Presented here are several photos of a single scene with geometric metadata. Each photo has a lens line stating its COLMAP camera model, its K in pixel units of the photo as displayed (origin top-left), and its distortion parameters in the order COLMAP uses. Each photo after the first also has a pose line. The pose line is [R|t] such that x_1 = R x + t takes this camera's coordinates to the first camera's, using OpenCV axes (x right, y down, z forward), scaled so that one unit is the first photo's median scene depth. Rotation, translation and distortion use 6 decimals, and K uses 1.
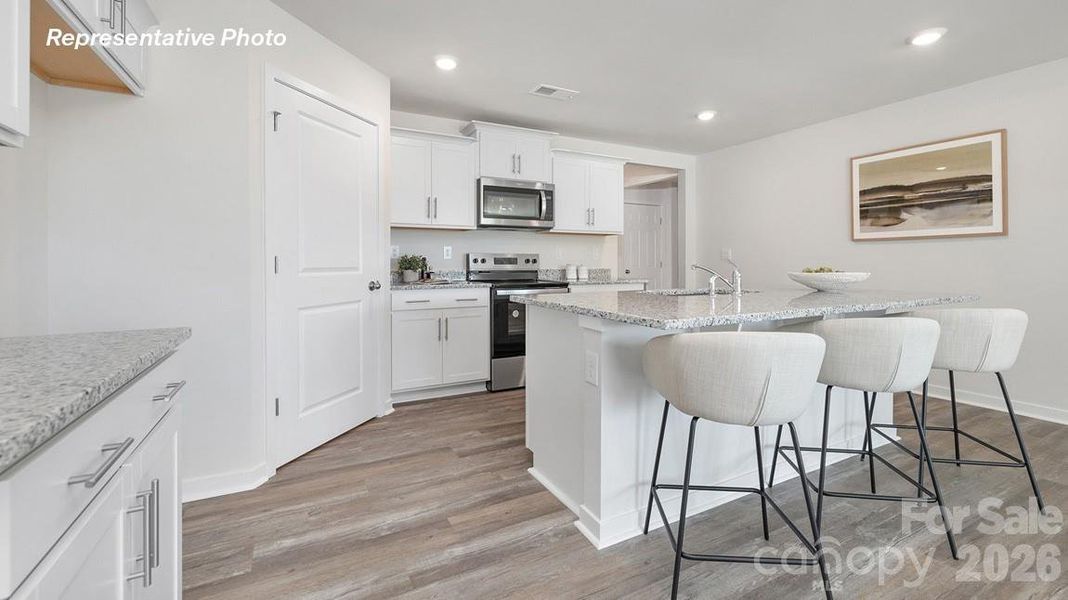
lens RADIAL K [[462.2, 0, 537.2], [0, 462.2, 297.5], [0, 0, 1]] dist [-0.002145, -0.000958]
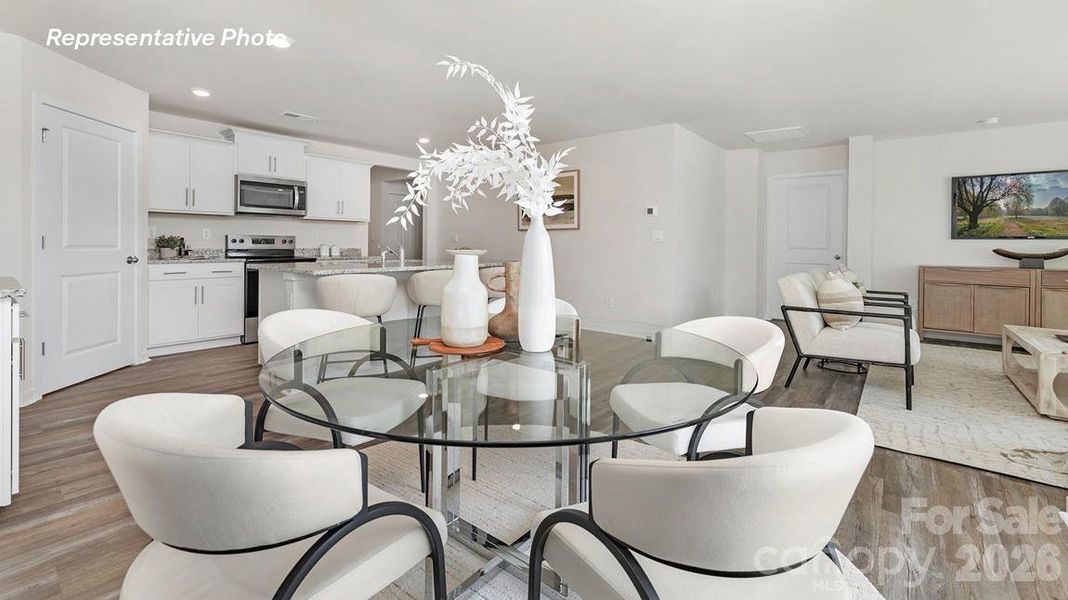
lens RADIAL K [[462.2, 0, 530.3], [0, 462.2, 258.4], [0, 0, 1]] dist [-0.002145, -0.000958]
pose [[0.923668, -0.004022, 0.383173, 0.125818], [0.020961, 0.998978, -0.040041, 0.032918], [-0.382620, 0.045016, 0.922808, -0.431365]]
